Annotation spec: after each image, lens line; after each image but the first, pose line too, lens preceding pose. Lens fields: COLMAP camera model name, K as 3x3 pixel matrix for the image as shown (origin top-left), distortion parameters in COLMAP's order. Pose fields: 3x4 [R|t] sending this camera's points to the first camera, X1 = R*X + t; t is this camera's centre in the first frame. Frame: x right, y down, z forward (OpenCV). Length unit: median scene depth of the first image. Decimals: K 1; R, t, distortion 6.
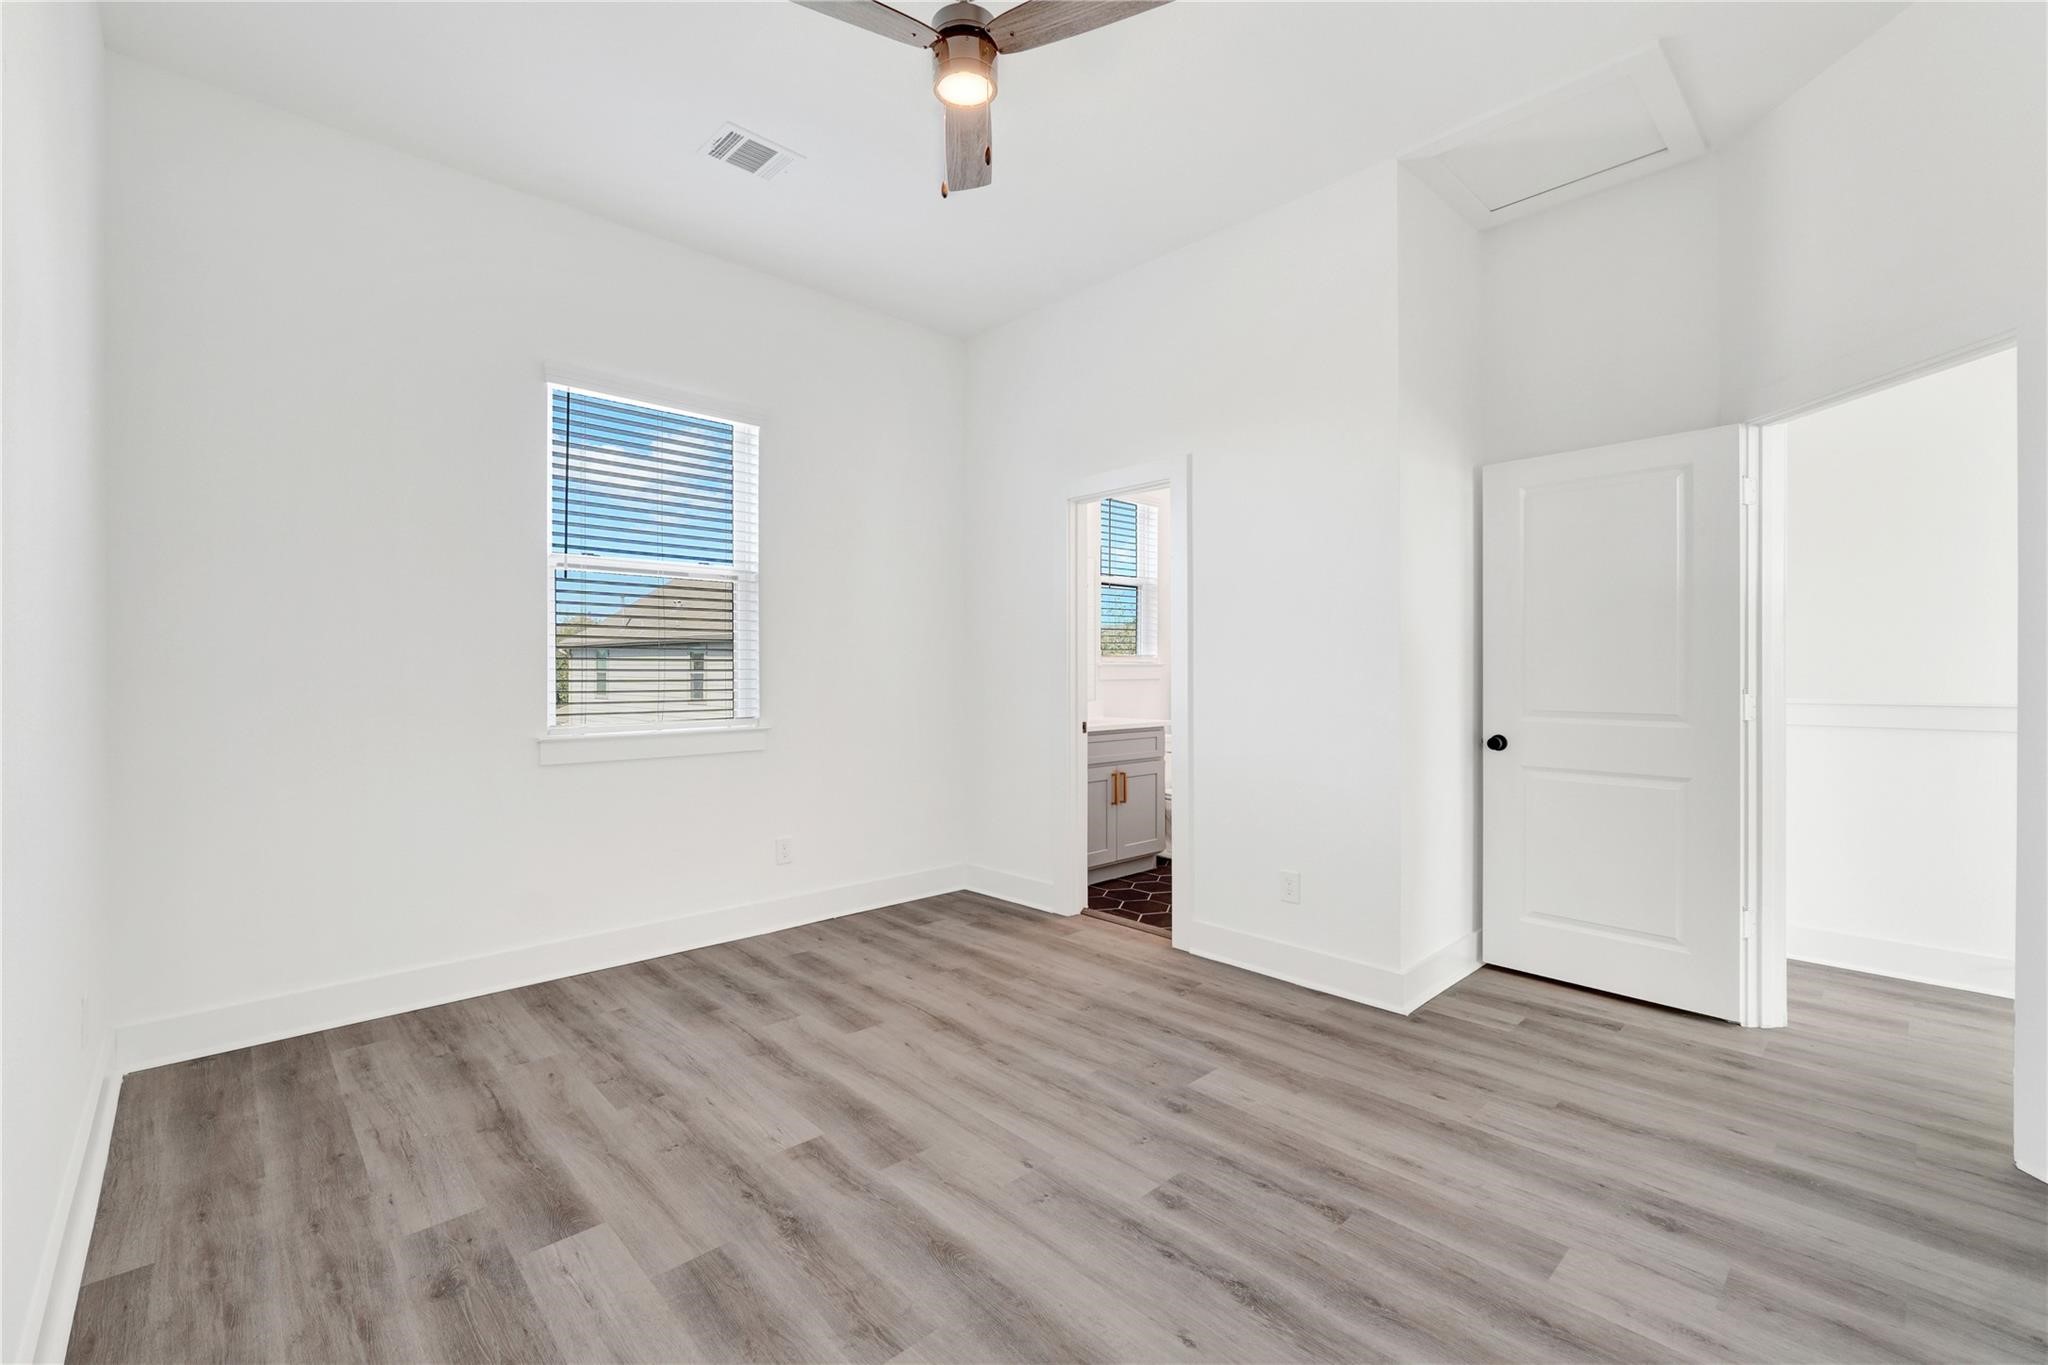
lens RADIAL K [[869.3, 0, 1024.0], [0, 869.3, 682.5], [0, 0, 1]] dist [0.000226, -0.000426]
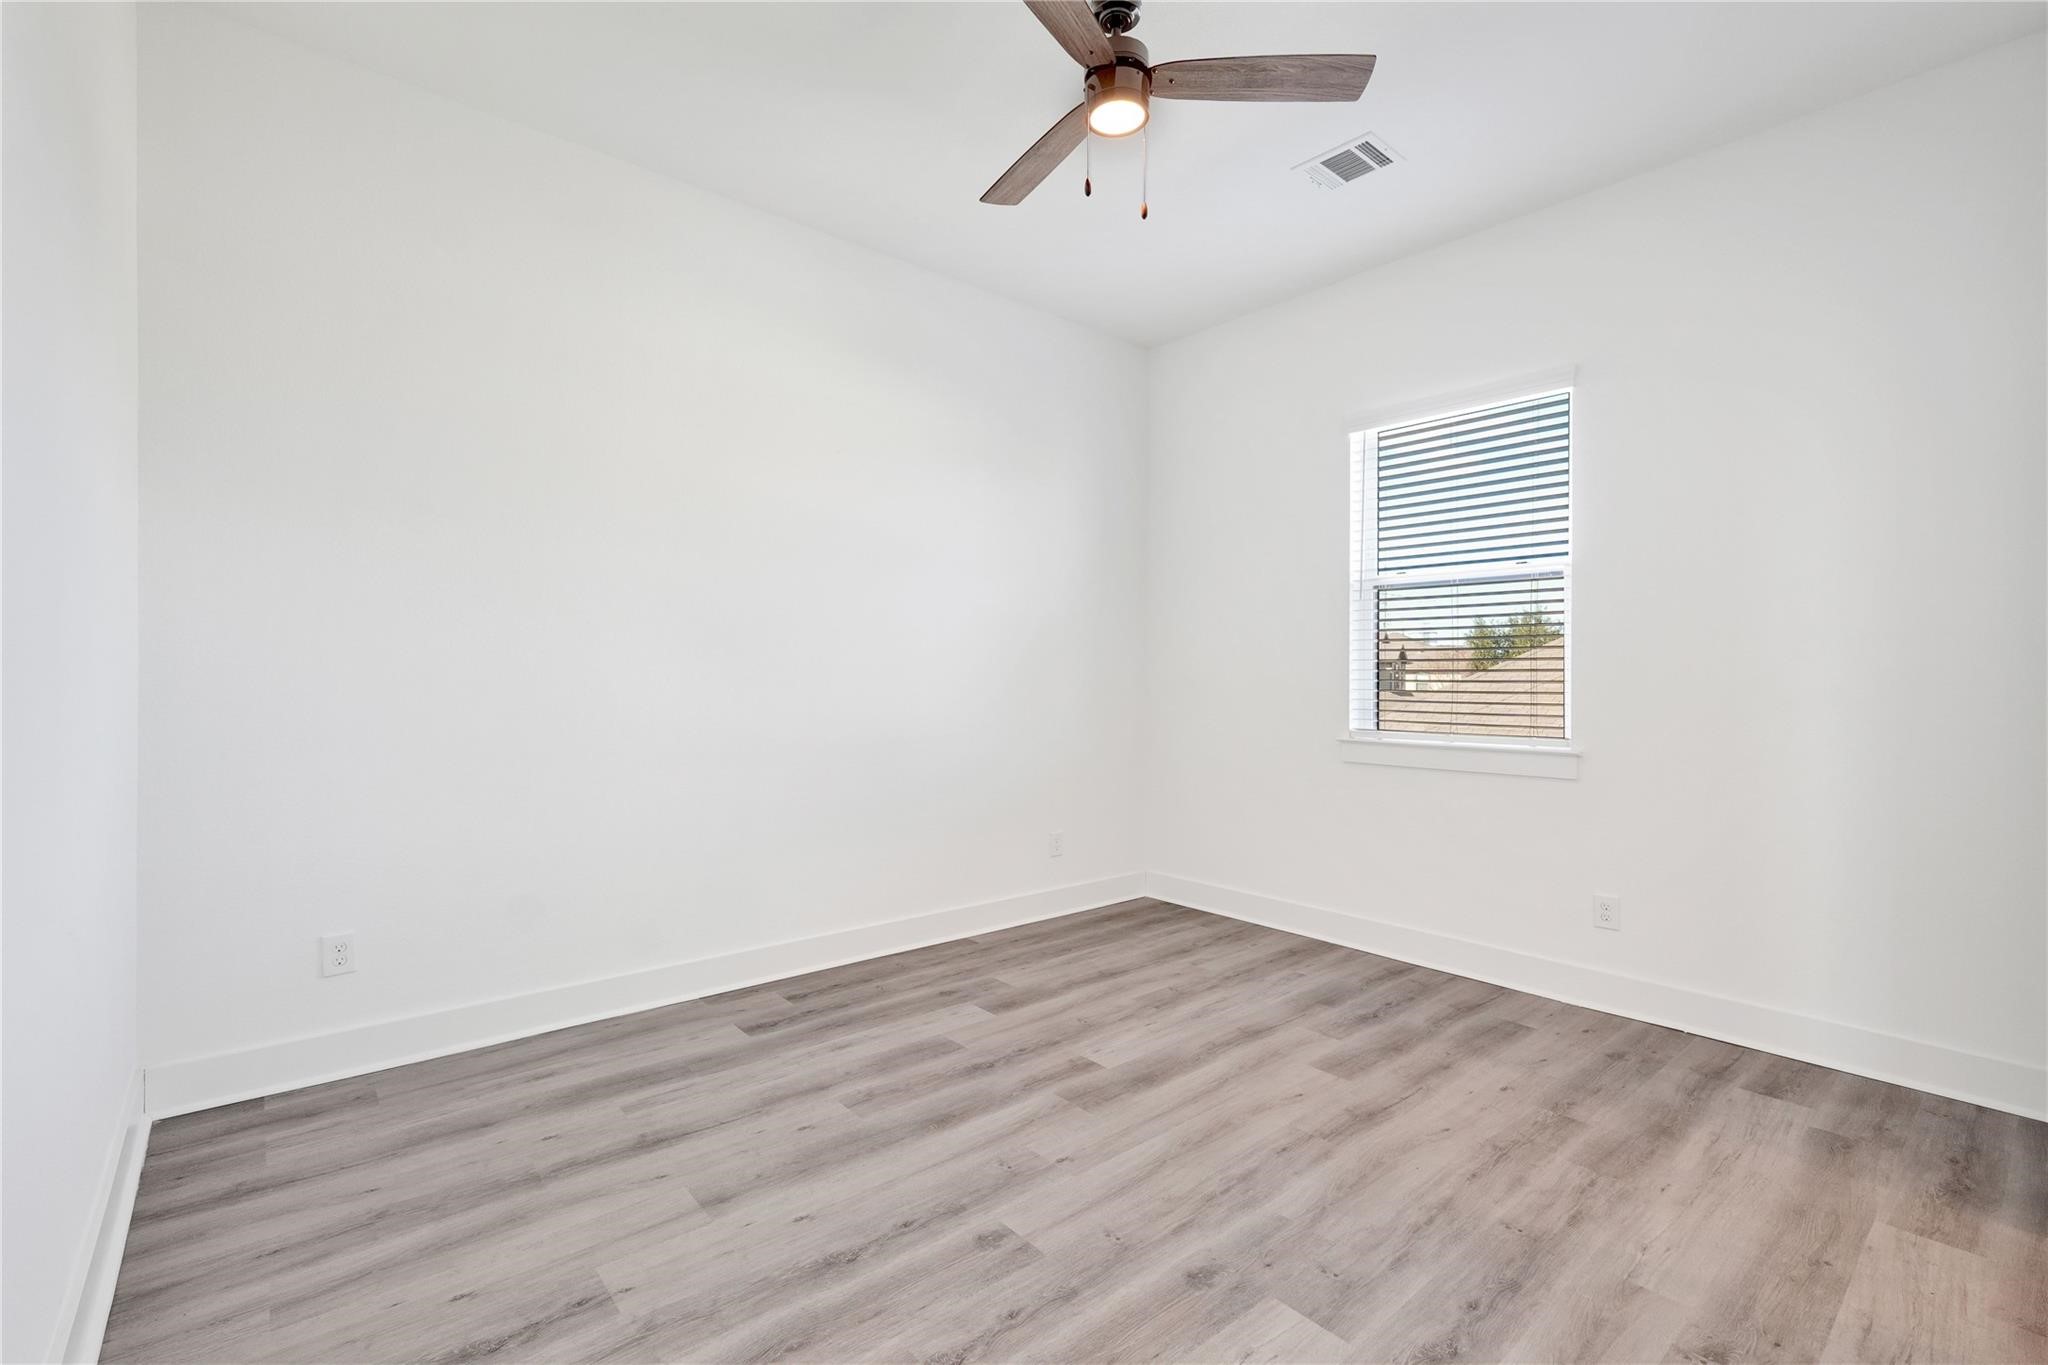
lens RADIAL K [[869.3, 0, 1024.0], [0, 869.3, 682.5], [0, 0, 1]] dist [0.000226, -0.000426]
pose [[-0.032704, 0.005492, -0.999450, 0.784666], [-0.017252, 0.999833, 0.006059, -0.013434], [0.999316, 0.017441, -0.032603, 0.743523]]
